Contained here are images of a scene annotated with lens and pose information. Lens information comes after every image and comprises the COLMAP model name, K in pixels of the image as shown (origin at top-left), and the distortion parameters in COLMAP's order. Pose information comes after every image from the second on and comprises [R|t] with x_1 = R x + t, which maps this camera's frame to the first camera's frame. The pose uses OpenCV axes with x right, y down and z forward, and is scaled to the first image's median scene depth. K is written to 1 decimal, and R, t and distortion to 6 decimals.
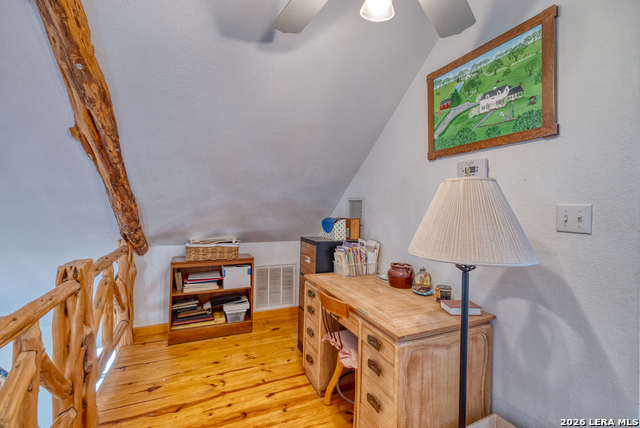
lens RADIAL K [[280.2, 0, 319.5], [0, 280.2, 206.1], [0, 0, 1]] dist [-0.002808, -0.000352]
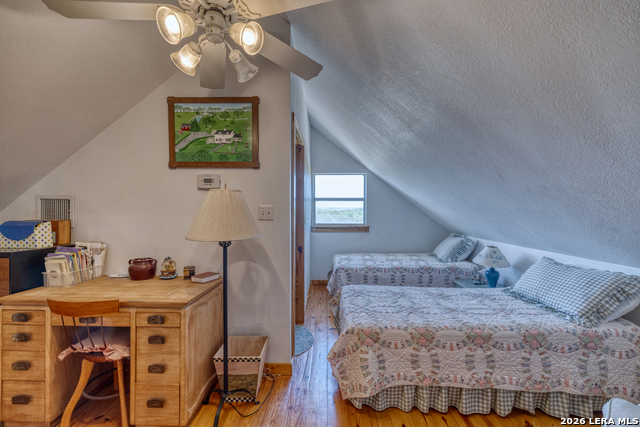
lens RADIAL K [[267.4, 0, 322.0], [0, 267.4, 211.7], [0, 0, 1]] dist [-0.000818, 0.000274]
pose [[0.427639, -0.020044, 0.903728, -0.415729], [-0.003346, 0.999712, 0.023756, -0.005660], [-0.903944, -0.013183, 0.427448, -0.101002]]
